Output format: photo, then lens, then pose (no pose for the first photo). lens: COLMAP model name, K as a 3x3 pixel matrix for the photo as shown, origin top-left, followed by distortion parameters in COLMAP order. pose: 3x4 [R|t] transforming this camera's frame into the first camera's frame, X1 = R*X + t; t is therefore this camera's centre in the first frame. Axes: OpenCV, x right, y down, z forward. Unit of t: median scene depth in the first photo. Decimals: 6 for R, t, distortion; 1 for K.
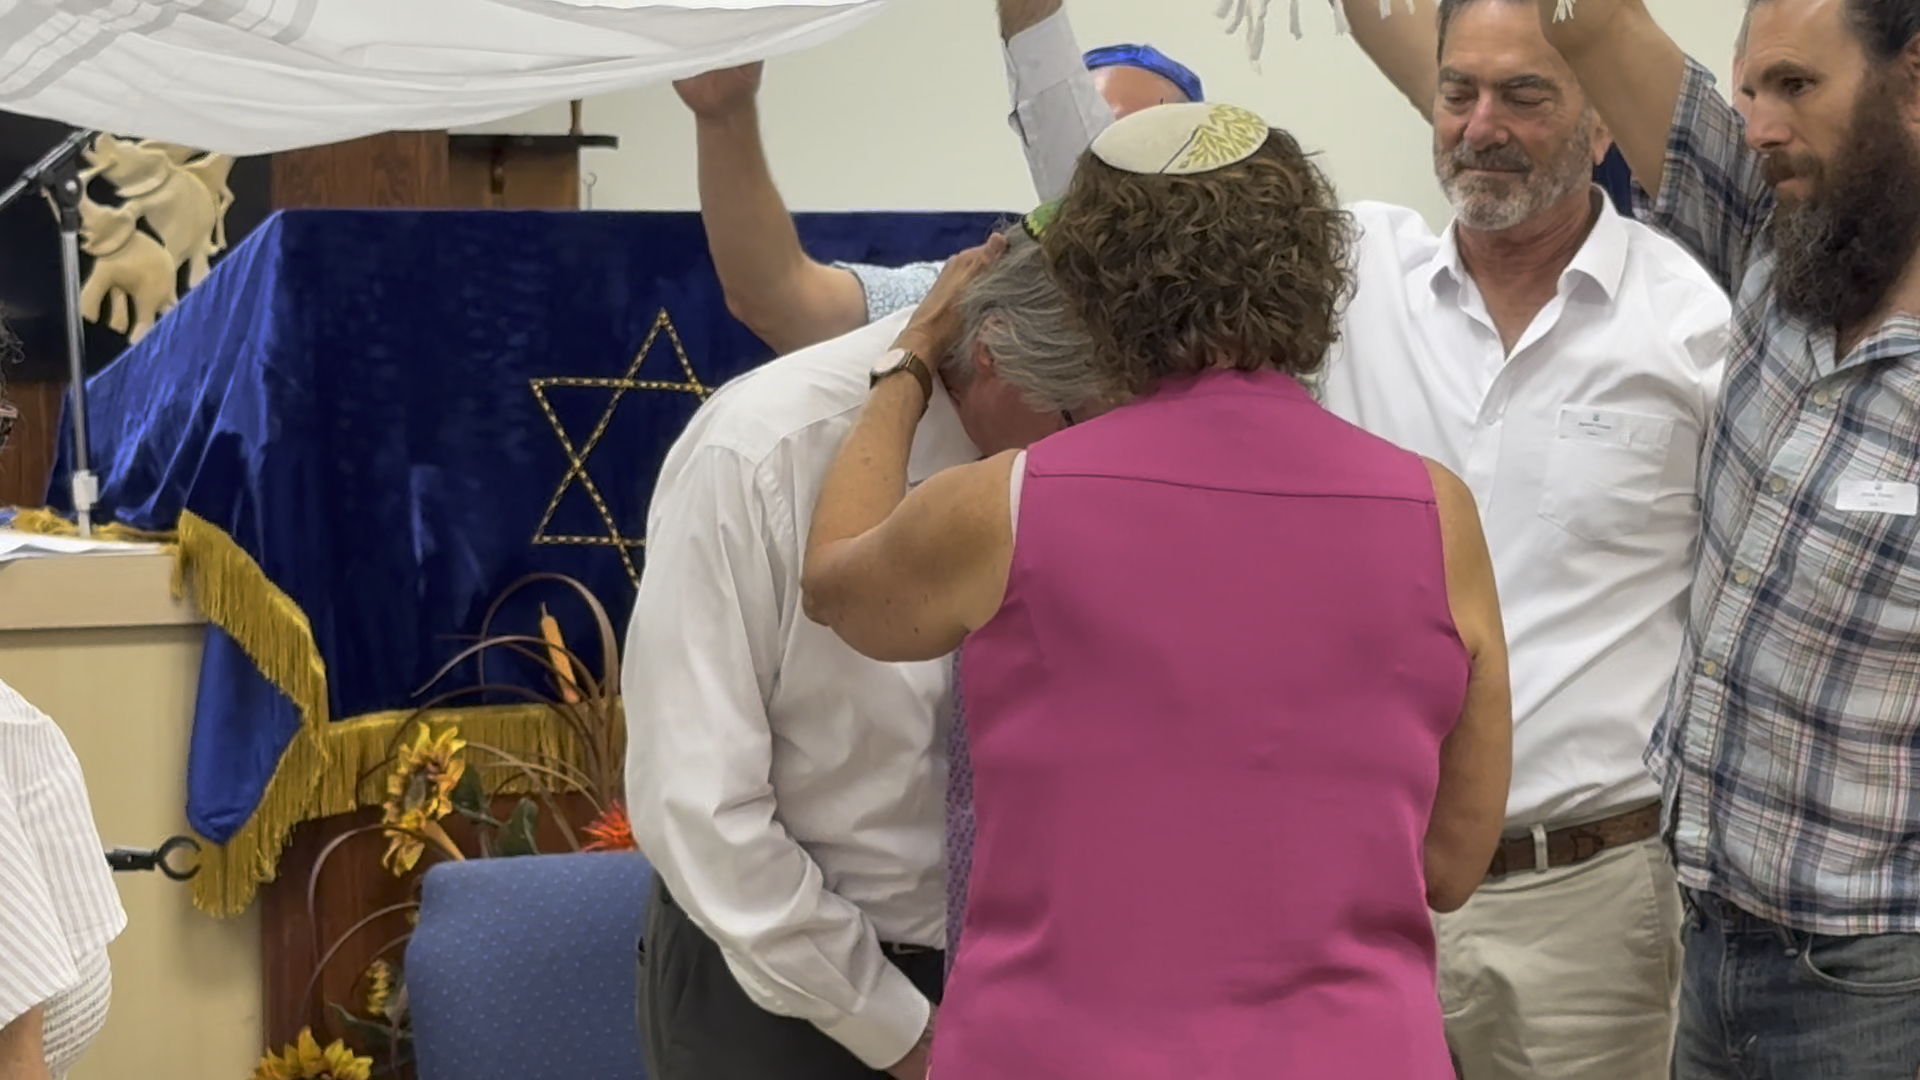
lens RADIAL K [[5488.8, 0, 966.5], [0, 5488.8, 534.7], [0, 0, 1]] dist [0.136959, 0.000000]
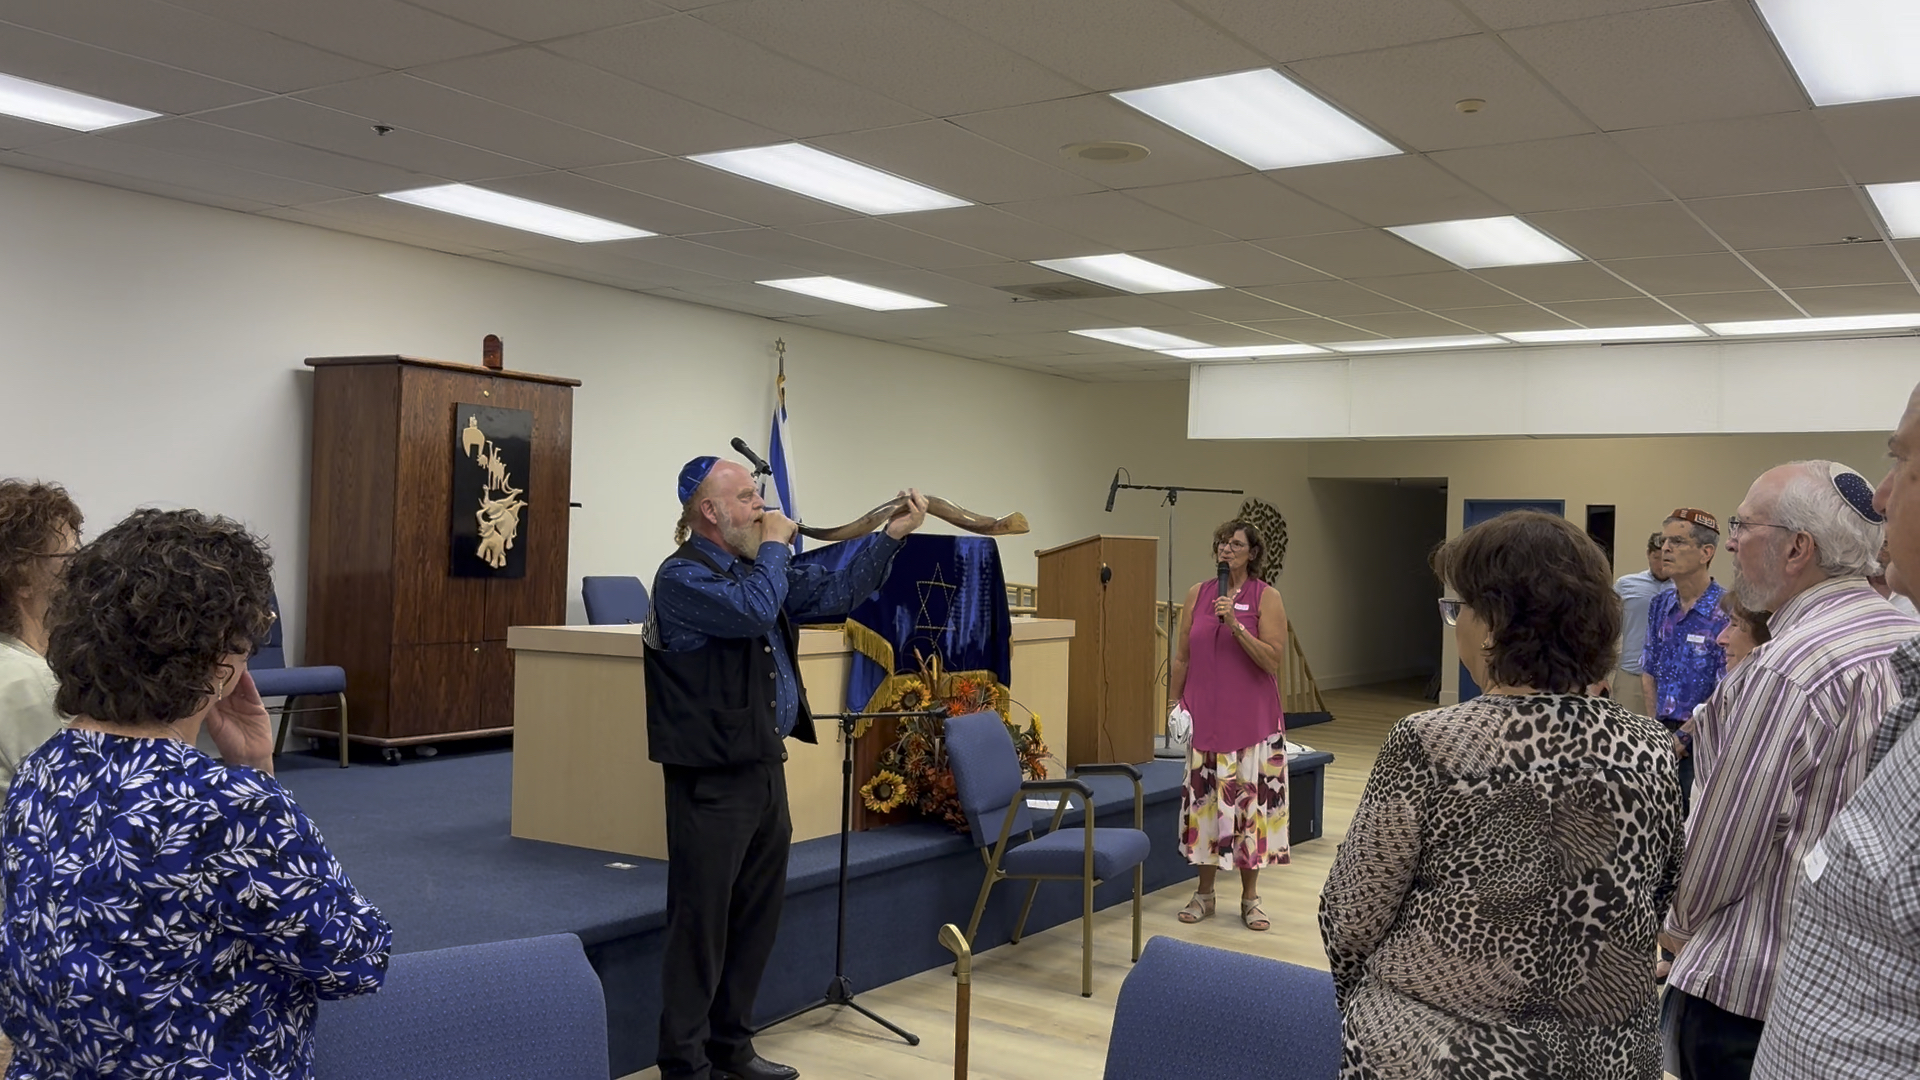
lens RADIAL K [[1642.1, 0, 966.7], [0, 1642.1, 544.0], [0, 0, 1]] dist [0.097404, -0.000522]
pose [[0.820131, 0.026689, 0.571554, -0.658162], [0.002675, 0.998722, -0.050473, 0.001035], [-0.572170, 0.042923, 0.819011, 0.117579]]
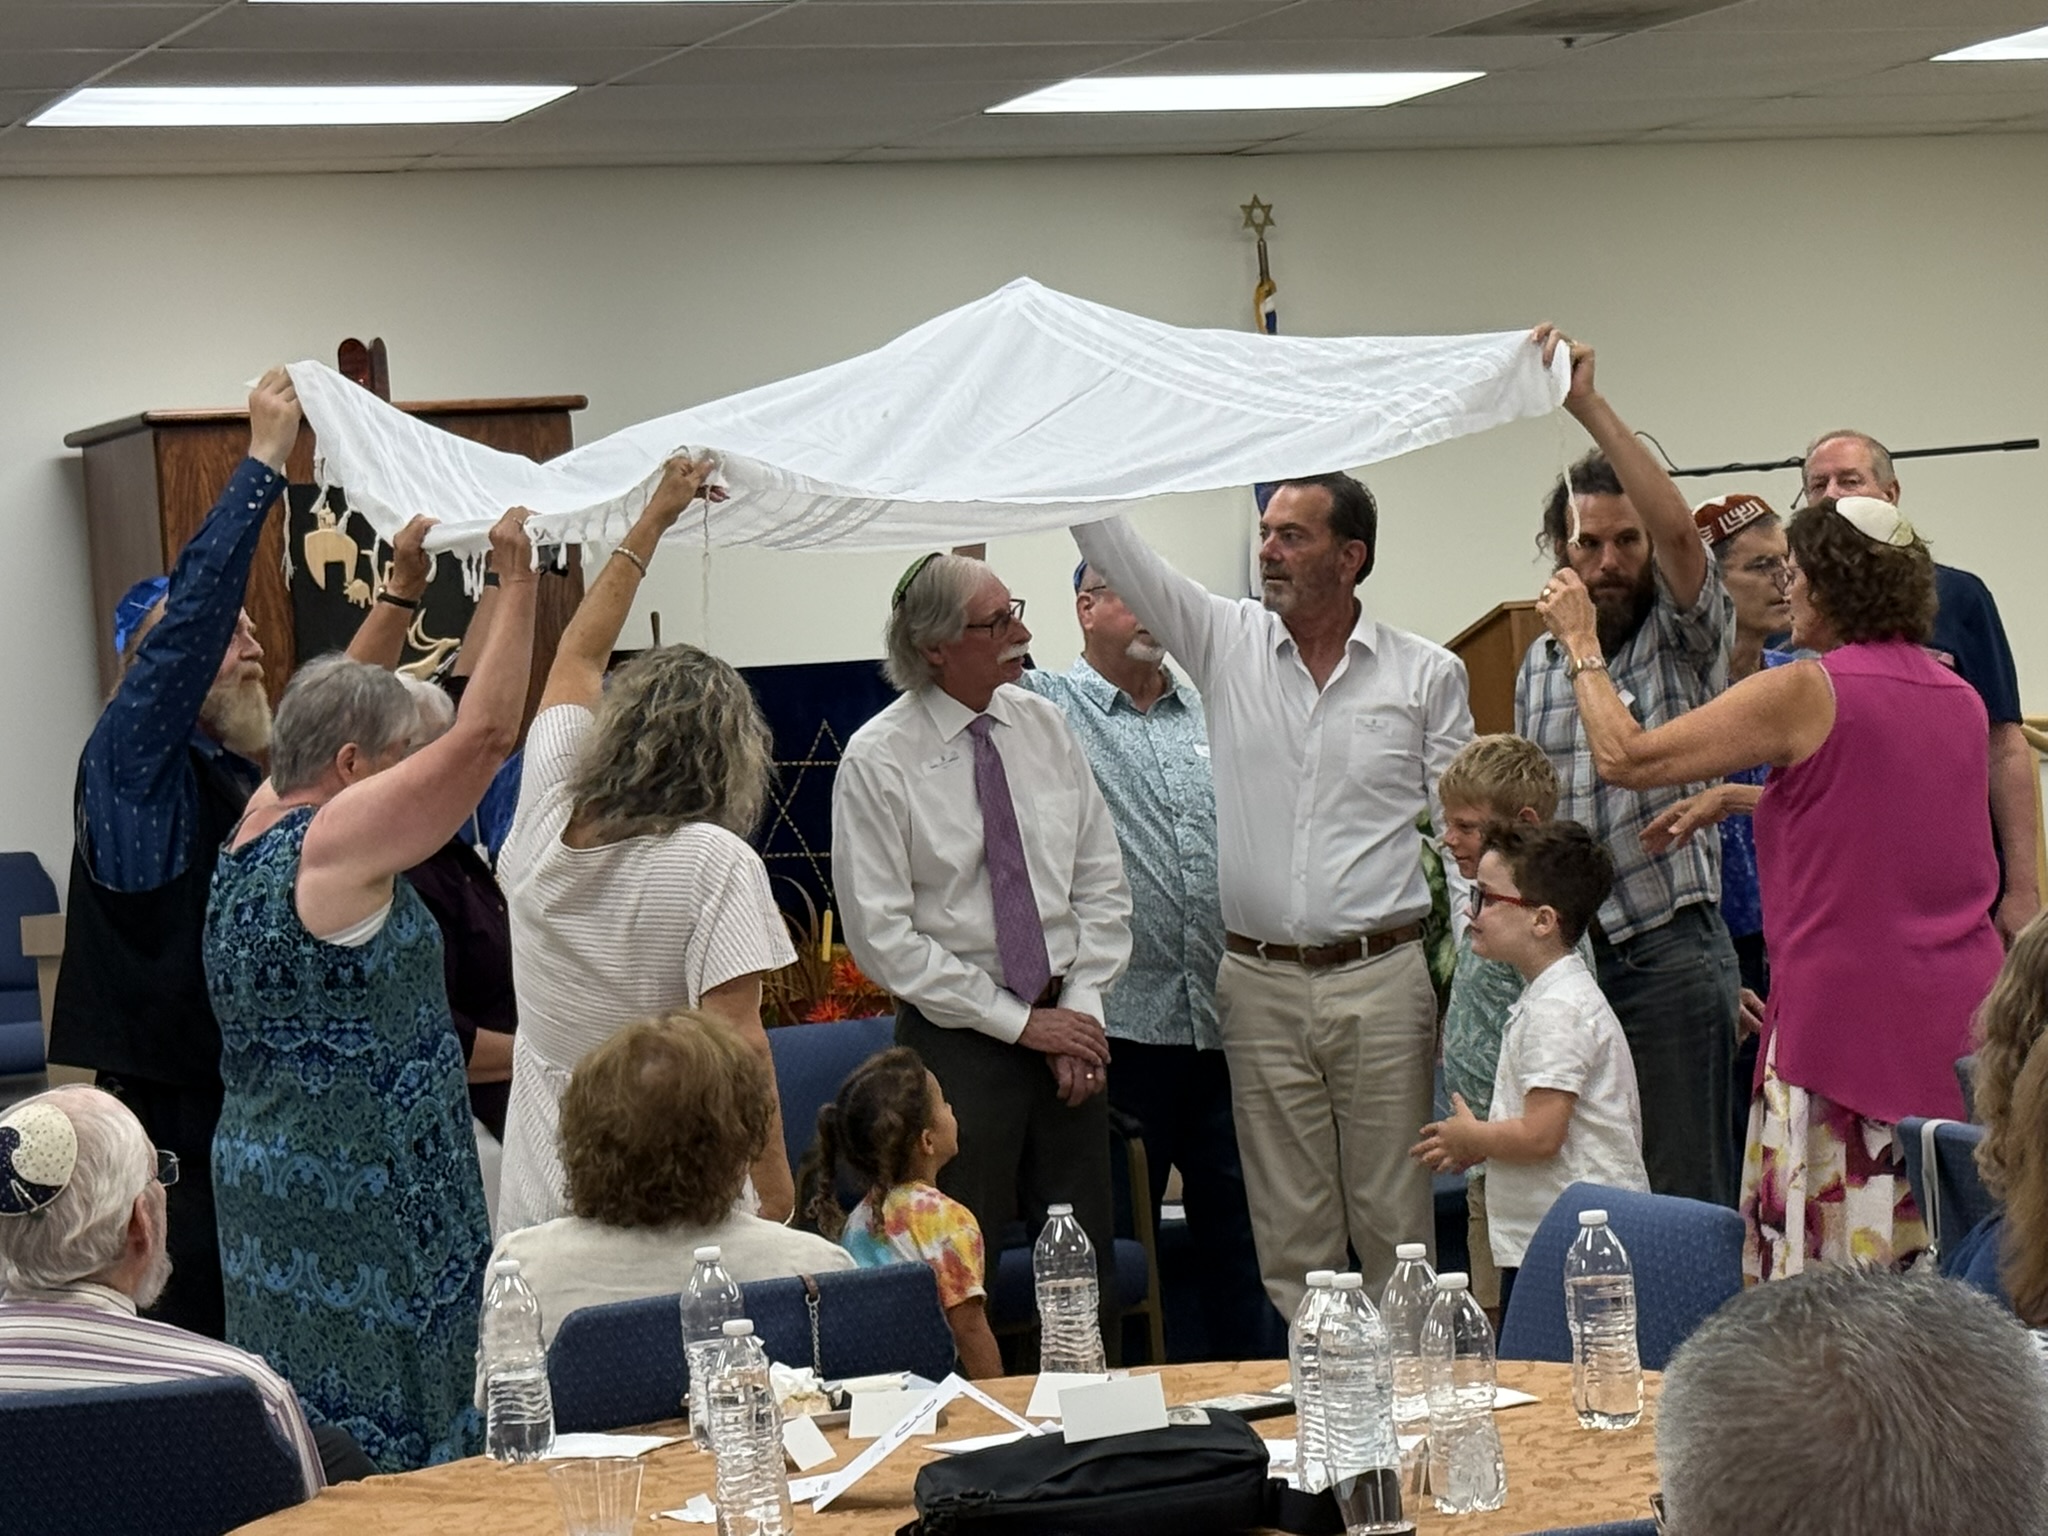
lens RADIAL K [[4983.7, 0, 1007.2], [0, 4983.7, 769.8], [0, 0, 1]] dist [0.149243, 0.000000]
pose [[0.995232, -0.073825, 0.063737, -0.100734], [0.077336, 0.995514, -0.054505, 0.065375], [-0.059427, 0.059174, 0.996477, -0.570773]]
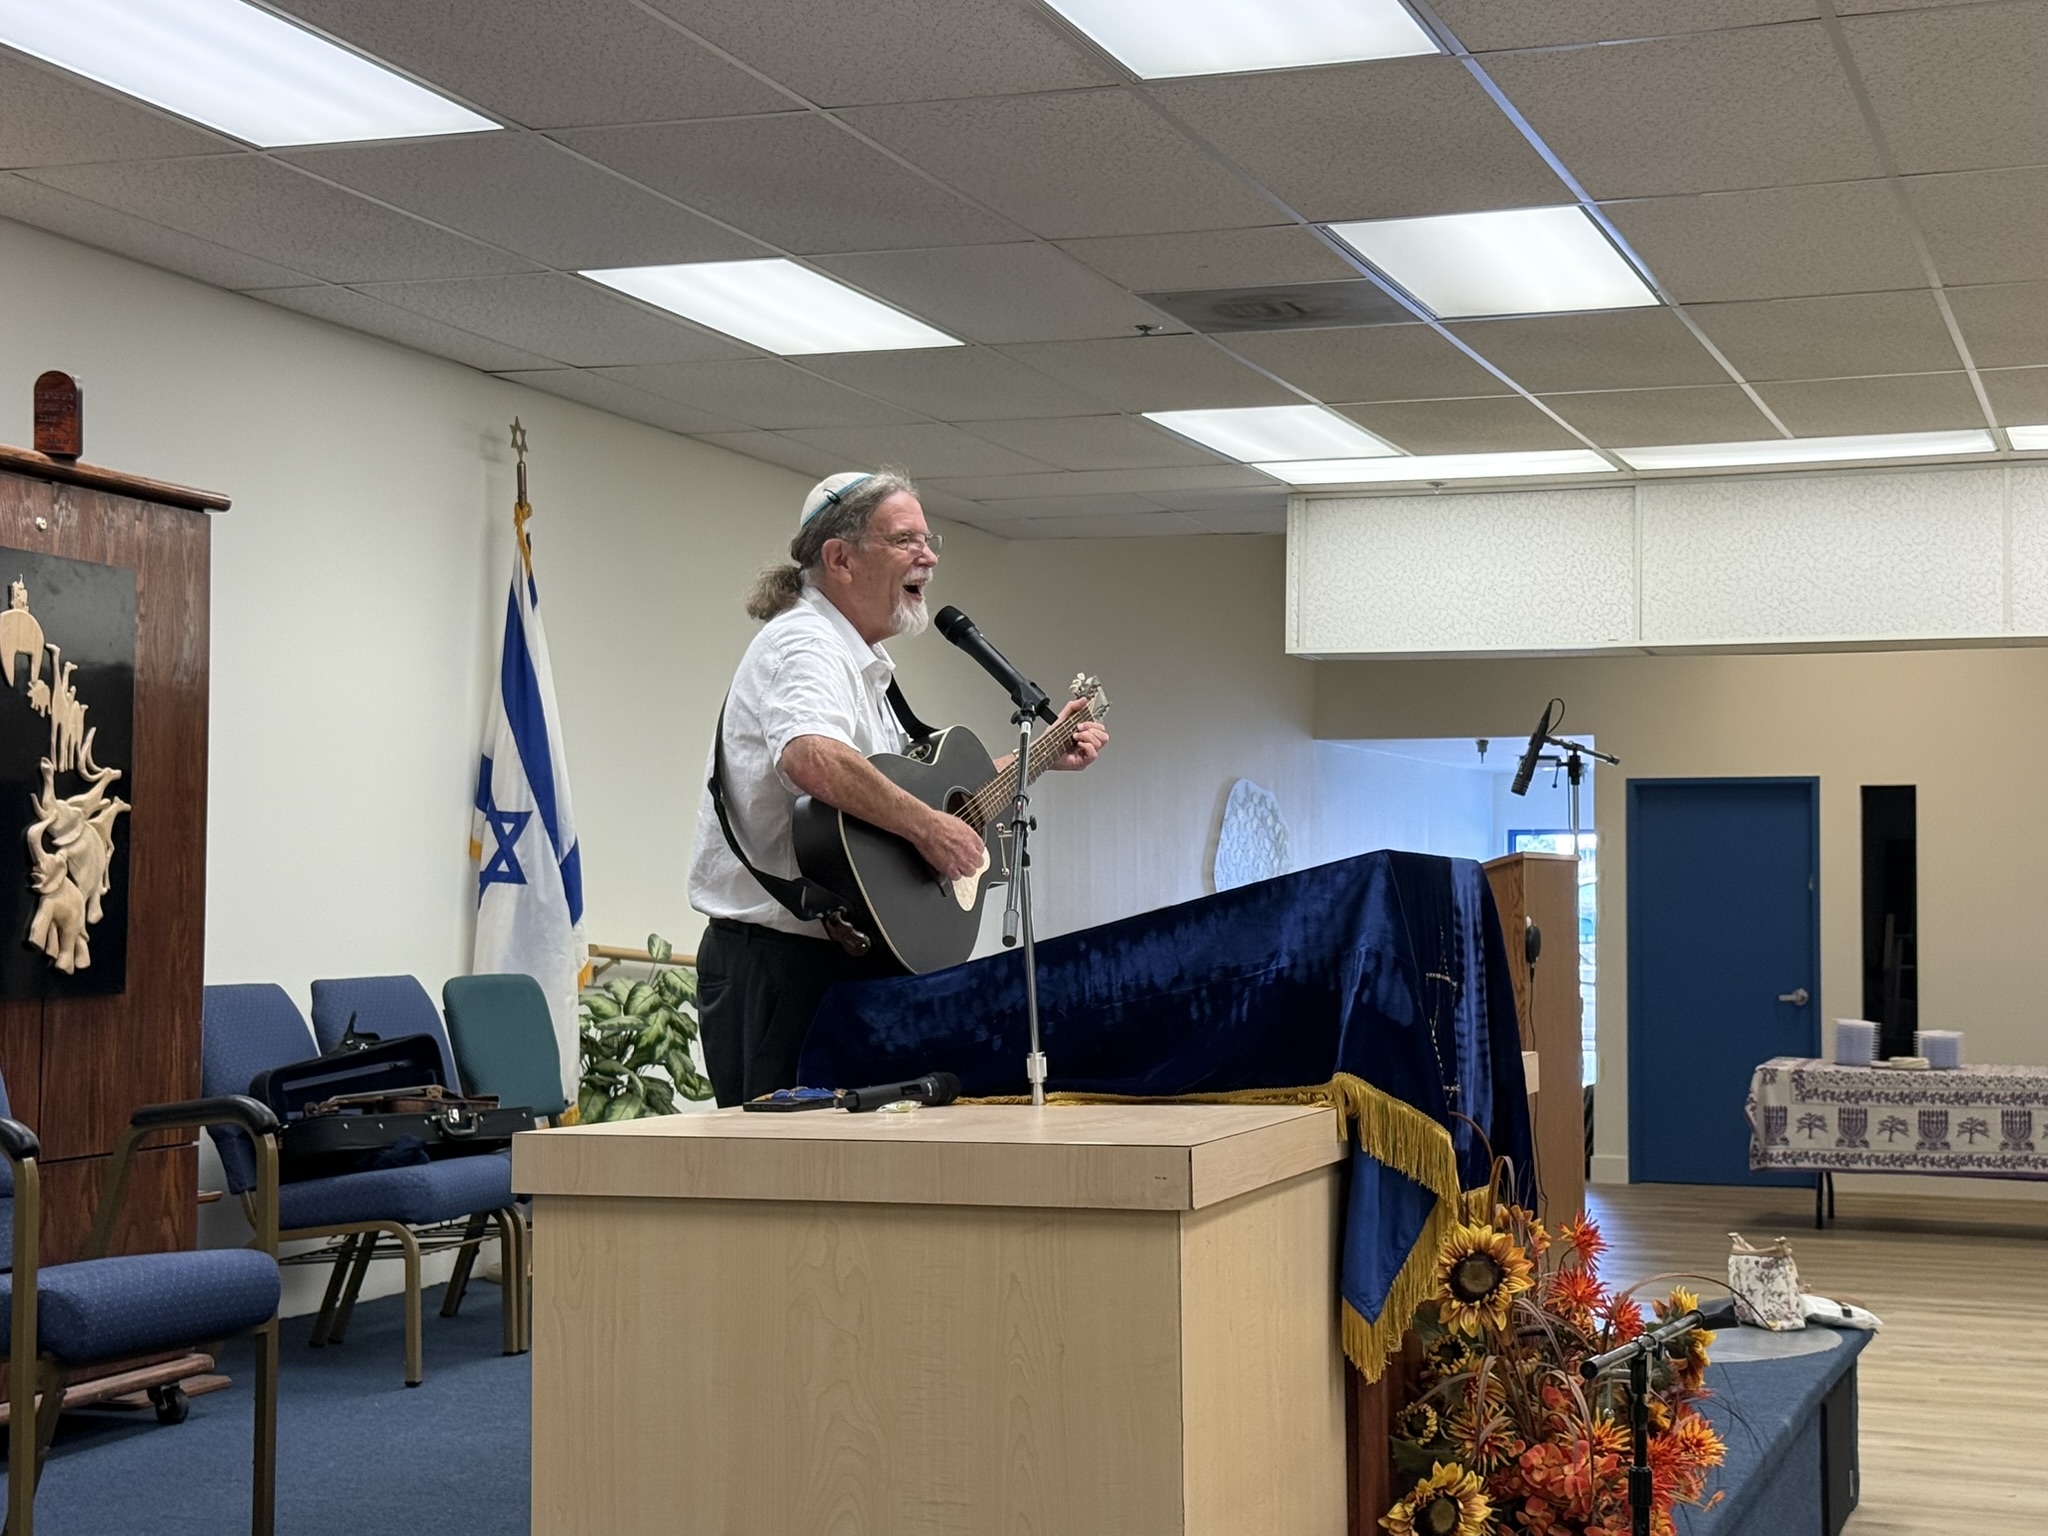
lens RADIAL K [[3123.8, 0, 1028.9], [0, 3123.8, 784.9], [0, 0, 1]] dist [0.107514, 0.000000]
pose [[0.655486, 0.032851, 0.754493, -0.753433], [0.039626, 0.996181, -0.077800, -0.017929], [-0.754167, 0.080894, 0.651681, 0.553094]]
